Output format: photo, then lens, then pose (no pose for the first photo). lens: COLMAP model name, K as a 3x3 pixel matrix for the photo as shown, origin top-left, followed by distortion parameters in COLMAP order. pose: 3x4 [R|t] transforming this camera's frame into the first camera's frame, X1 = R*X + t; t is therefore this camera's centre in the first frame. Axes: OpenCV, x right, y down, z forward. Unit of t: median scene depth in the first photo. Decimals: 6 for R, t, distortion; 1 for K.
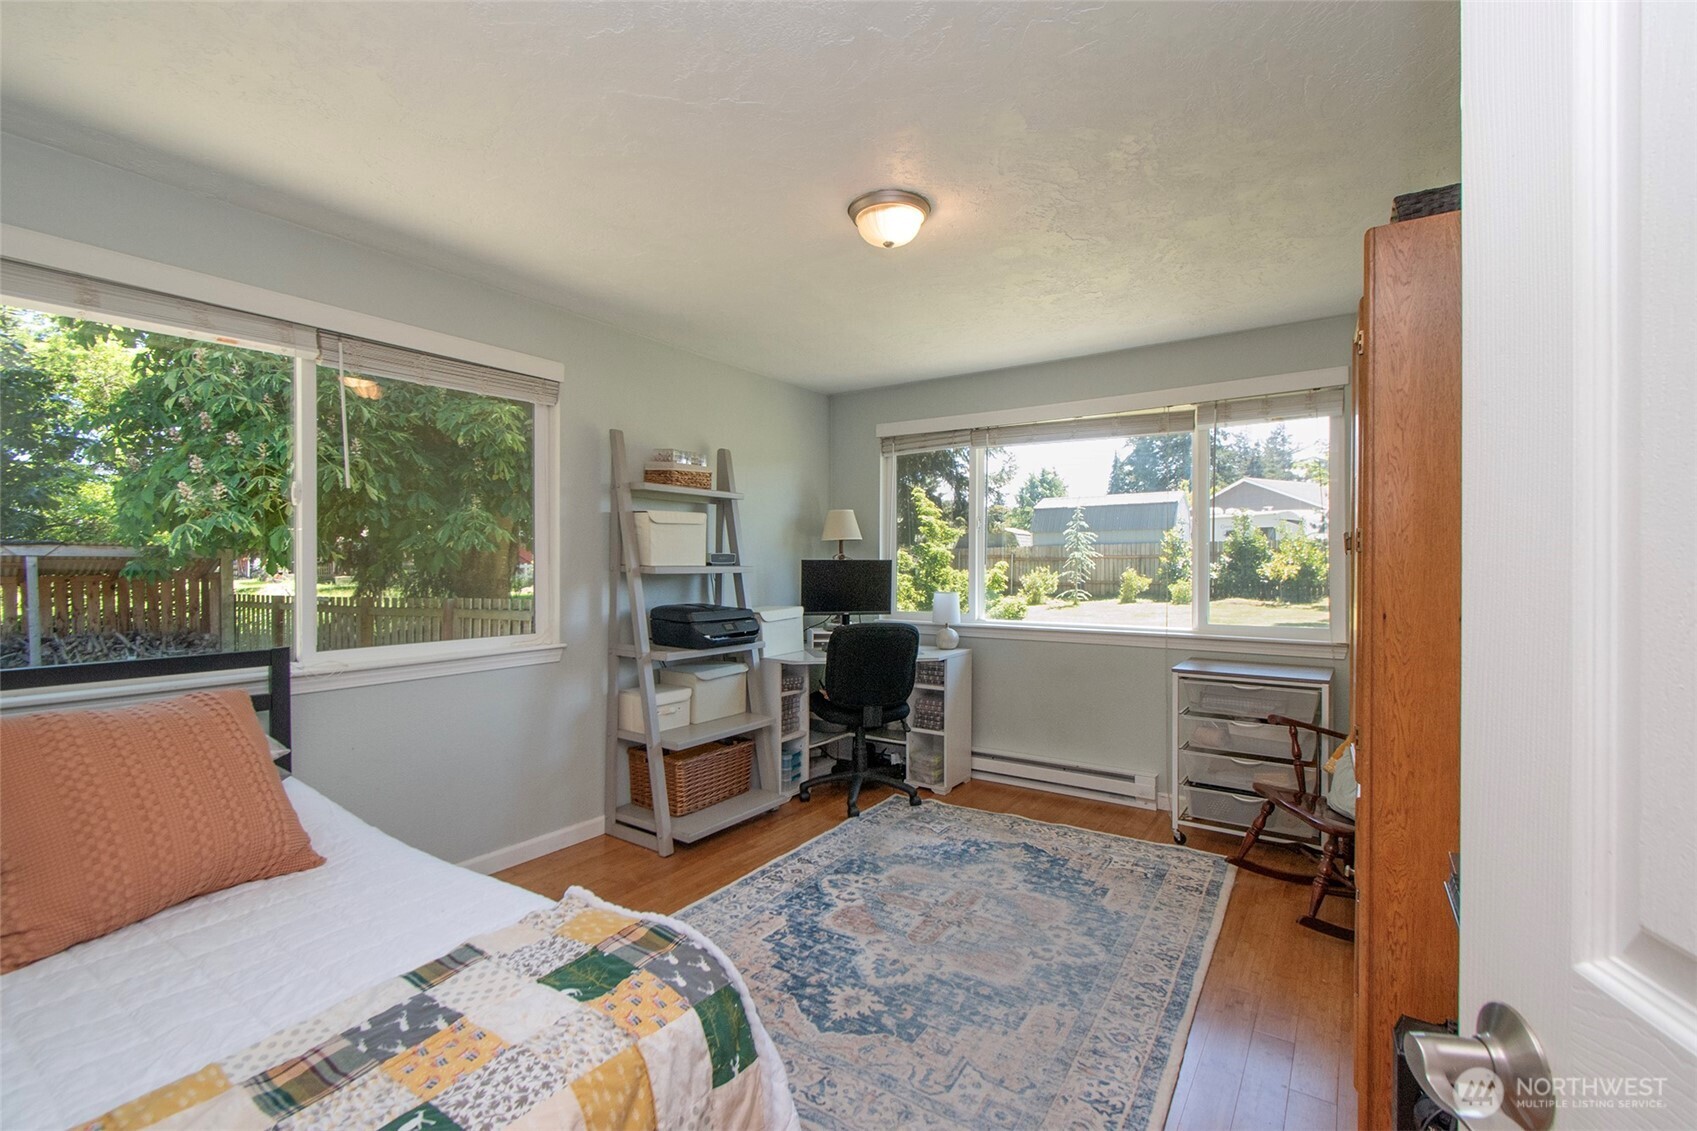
lens RADIAL K [[753.5, 0, 830.8], [0, 753.5, 569.0], [0, 0, 1]] dist [0.004824, -0.002822]
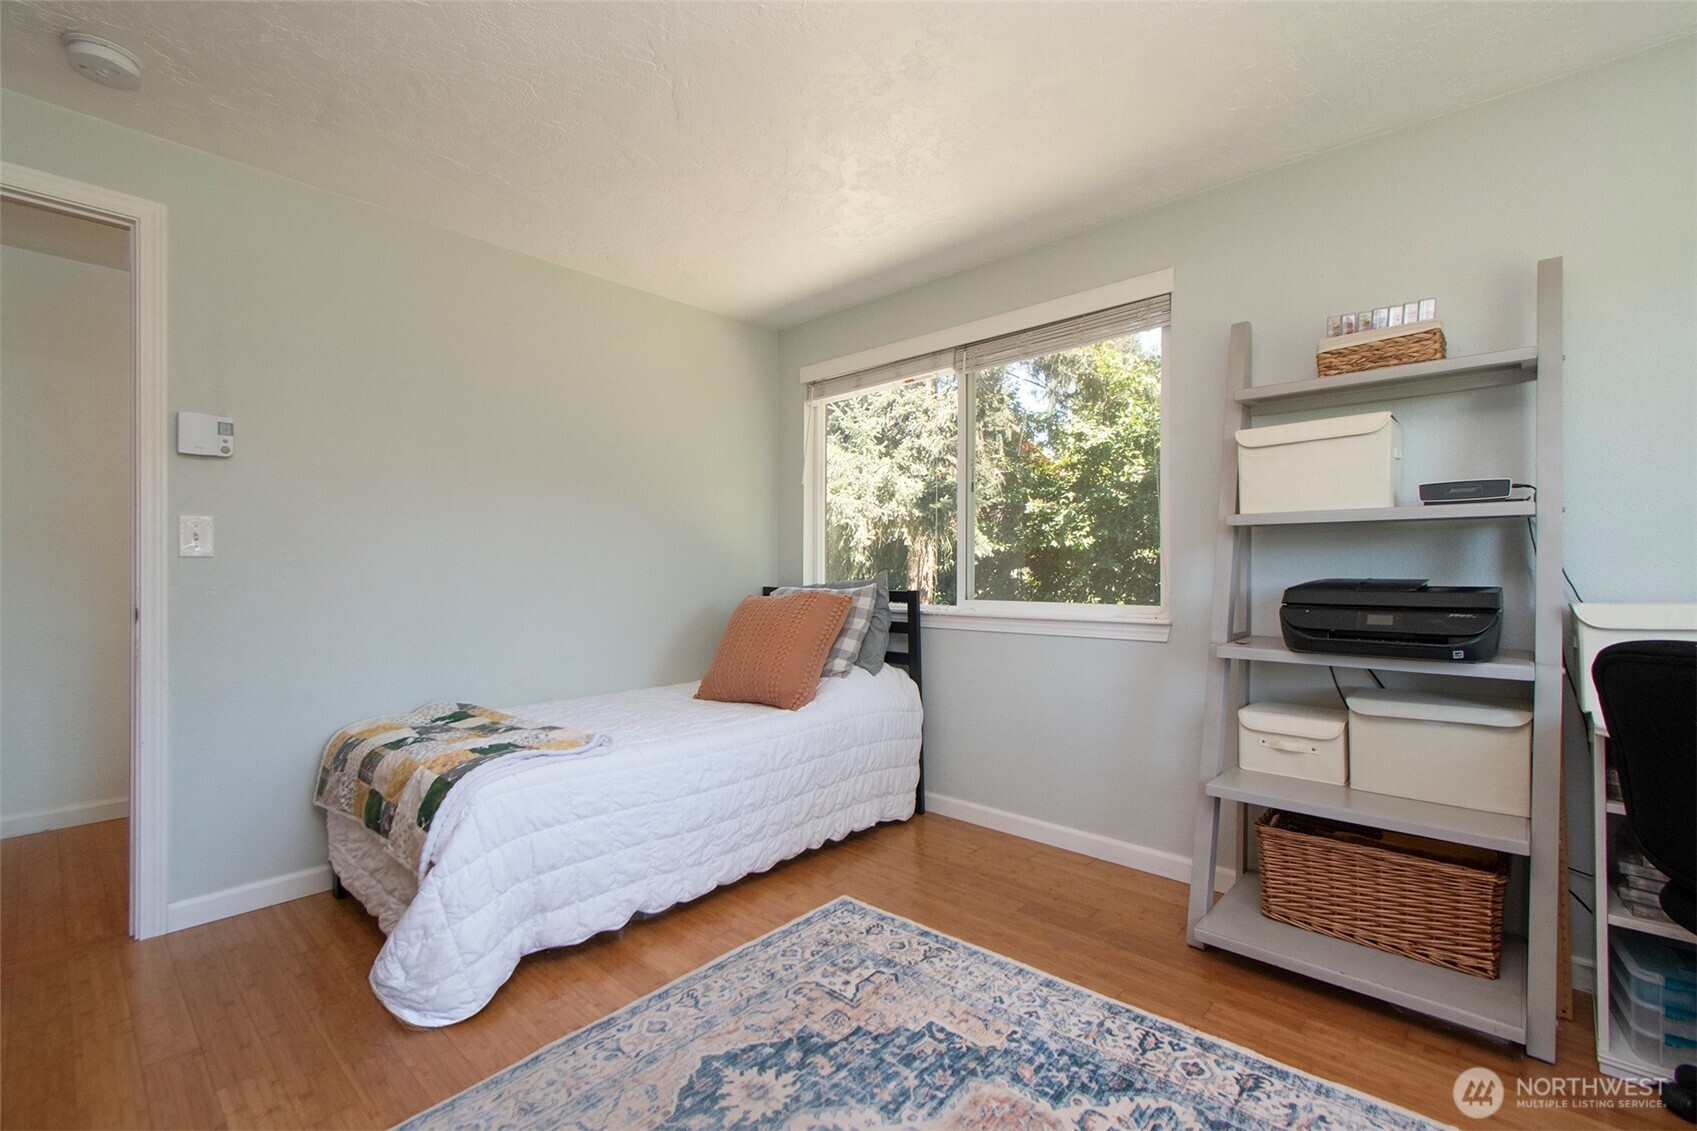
lens RADIAL K [[753.5, 0, 852.3], [0, 753.5, 575.6], [0, 0, 1]] dist [0.004824, -0.002822]
pose [[-0.146540, 0.001096, -0.989204, 0.453996], [-0.004904, 0.999986, 0.001835, 0.050210], [0.989193, 0.005120, -0.146533, 0.746948]]
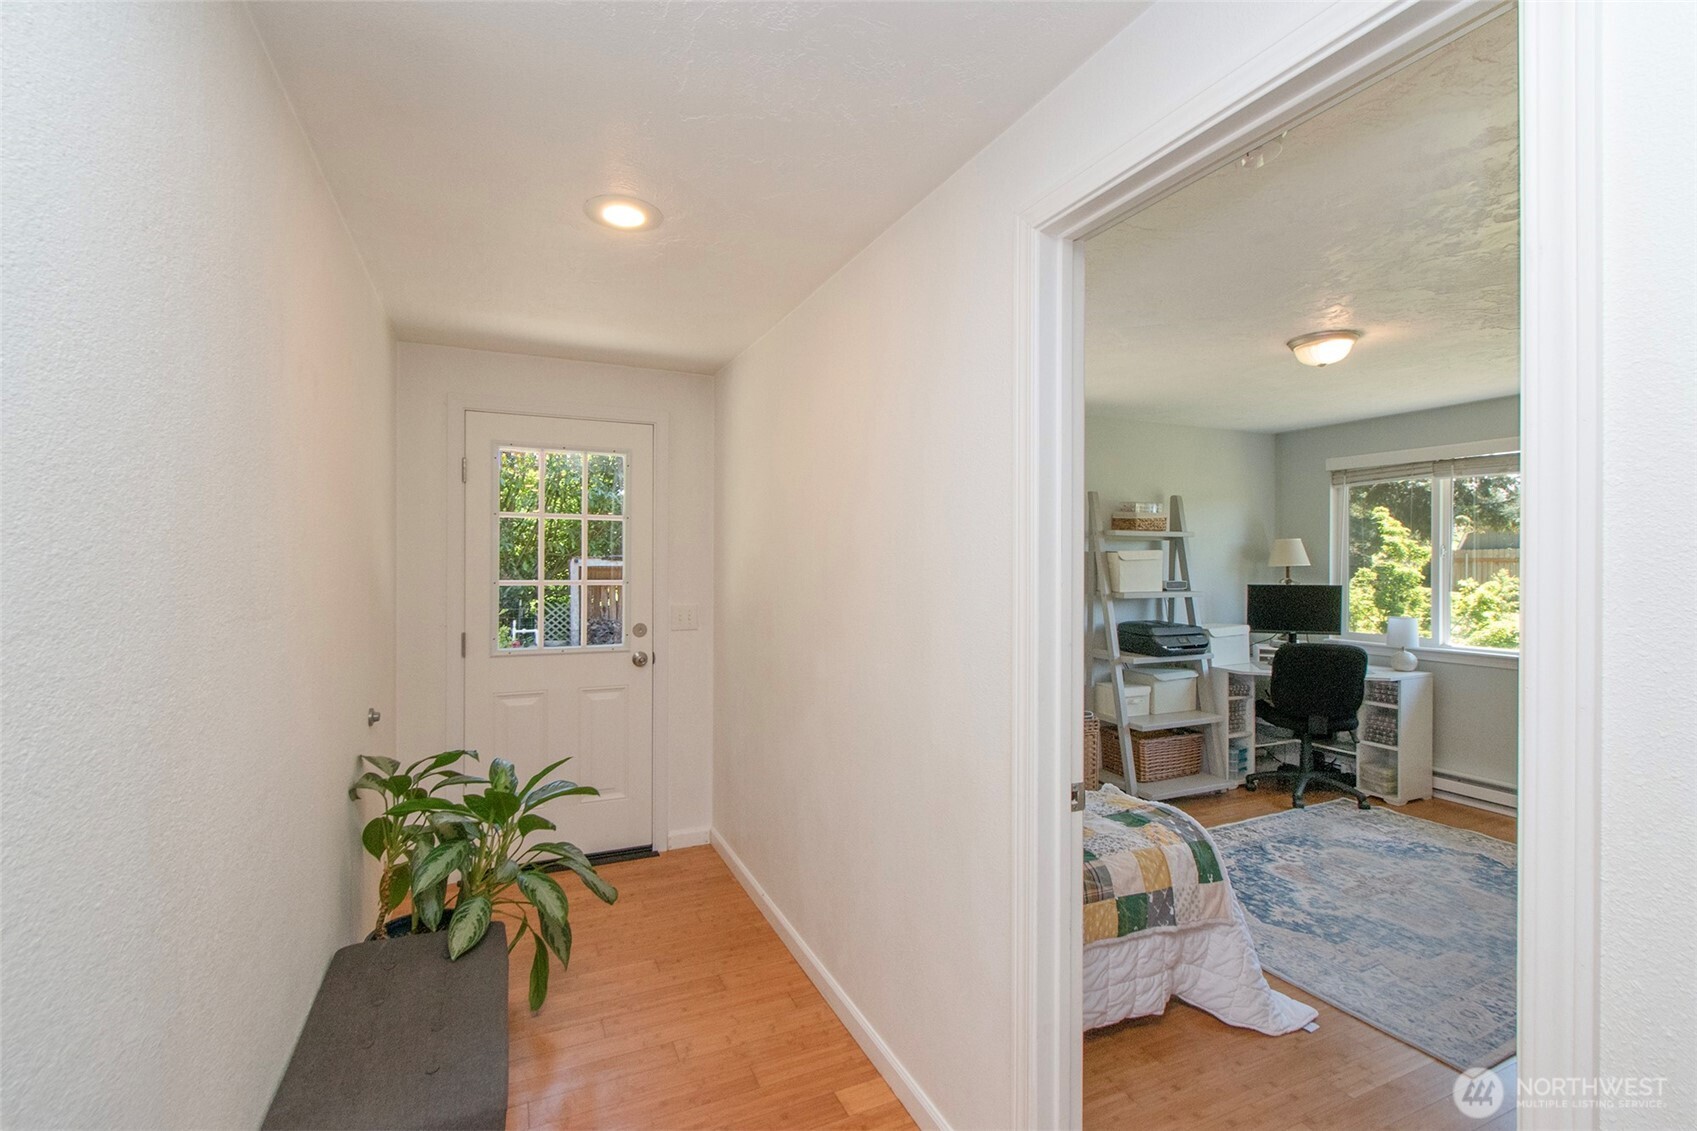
lens RADIAL K [[753.5, 0, 836.4], [0, 753.5, 558.9], [0, 0, 1]] dist [0.004824, -0.002822]
pose [[0.859268, -0.000169, -0.511526, 0.014905], [-0.004694, 0.999955, -0.008216, -0.050395], [0.511505, 0.009461, 0.859228, -0.414840]]
